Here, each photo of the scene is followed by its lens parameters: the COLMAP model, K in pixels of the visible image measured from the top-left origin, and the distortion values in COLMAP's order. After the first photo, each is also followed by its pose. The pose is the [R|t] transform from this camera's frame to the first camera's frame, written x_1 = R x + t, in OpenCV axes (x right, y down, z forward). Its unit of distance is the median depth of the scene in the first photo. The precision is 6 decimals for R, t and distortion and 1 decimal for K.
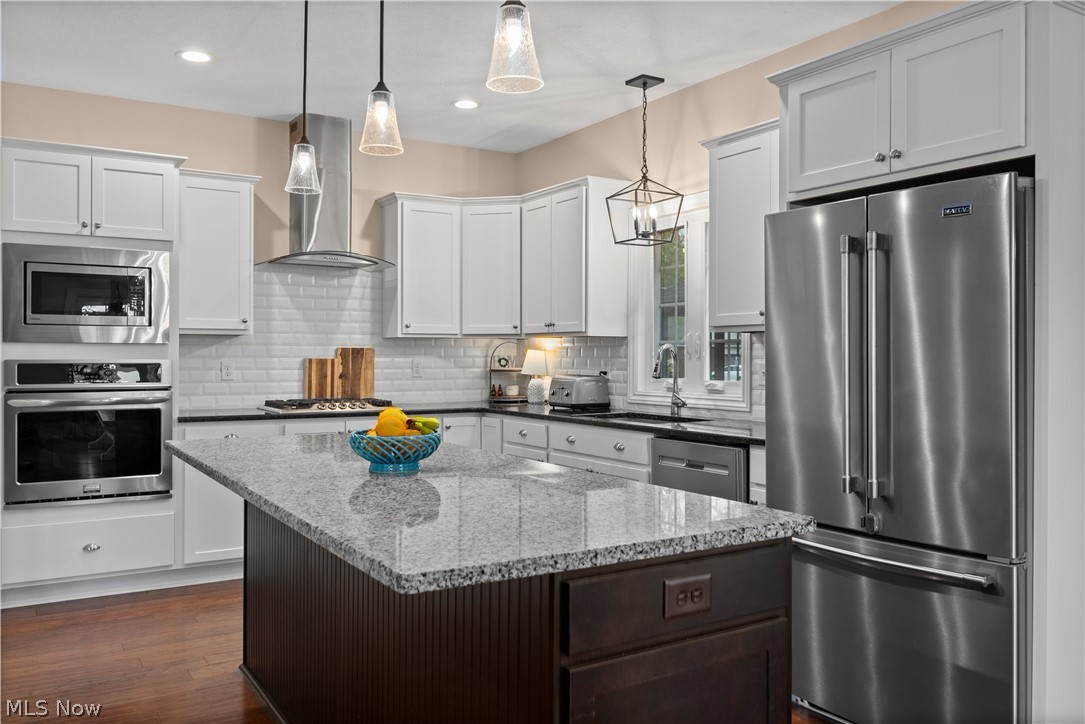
lens RADIAL K [[863.1, 0, 542.5], [0, 863.1, 362.0], [0, 0, 1]] dist [-0.003221, 0.002033]
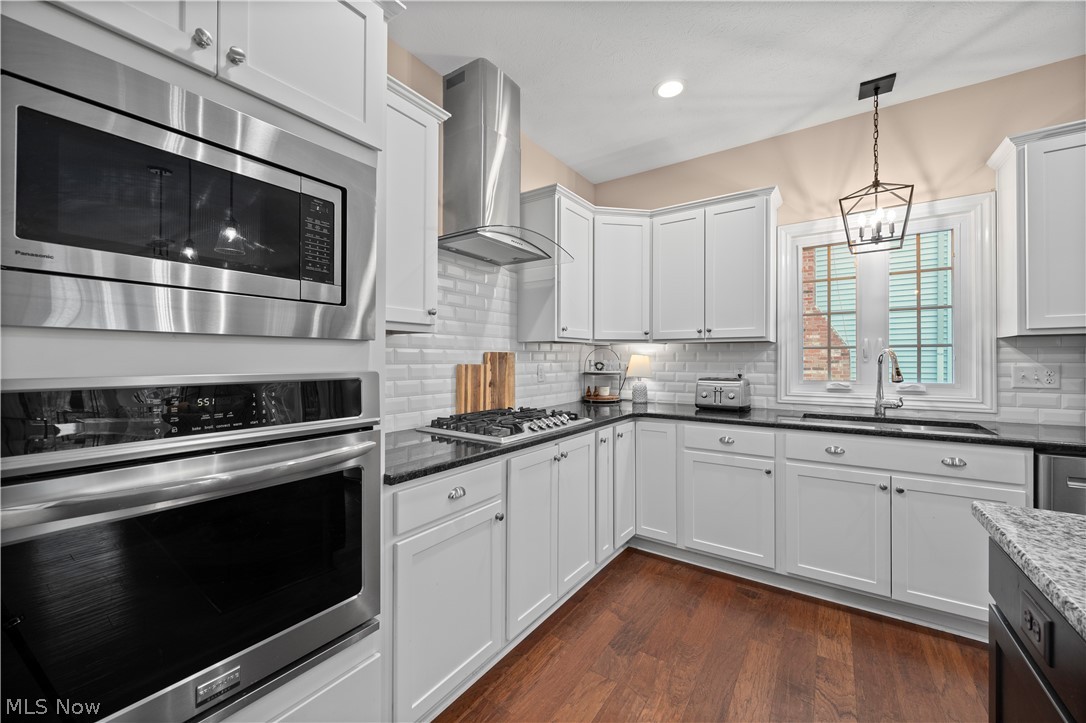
lens RADIAL K [[420.0, 0, 545.8], [0, 420.0, 358.9], [0, 0, 1]] dist [0.001888, 0.000111]
pose [[0.917048, -0.003280, 0.398764, -0.359966], [0.006962, 0.999945, -0.007785, -0.005869], [-0.398716, 0.009915, 0.917021, 0.589958]]
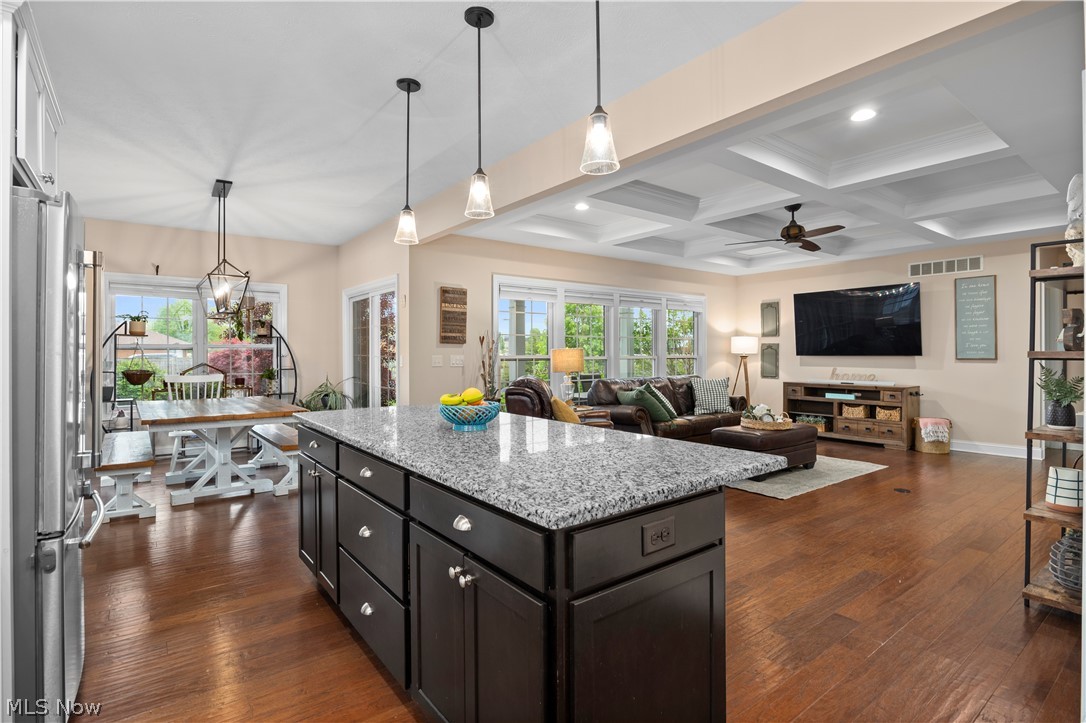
lens RADIAL K [[533.8, 0, 546.3], [0, 533.8, 349.8], [0, 0, 1]] dist [-0.001643, -0.000128]
pose [[-0.994837, -0.002642, -0.101453, -0.094964], [-0.002538, 0.999996, -0.001151, -0.005366], [0.101455, -0.000887, -0.994840, 0.879319]]
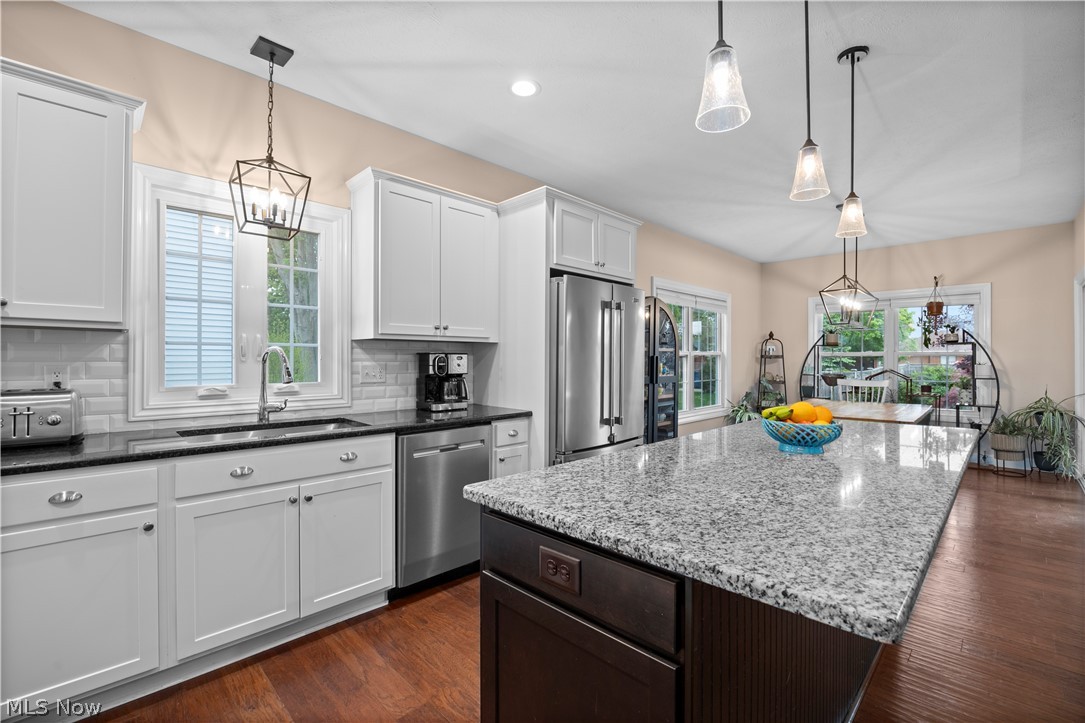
lens RADIAL K [[472.8, 0, 540.5], [0, 472.8, 359.8], [0, 0, 1]] dist [-0.012552, 0.000194]
pose [[-0.215362, -0.003969, 0.976526, -0.347130], [0.003032, 0.999984, 0.004733, -0.006195], [-0.976529, 0.003980, -0.215347, 0.695957]]
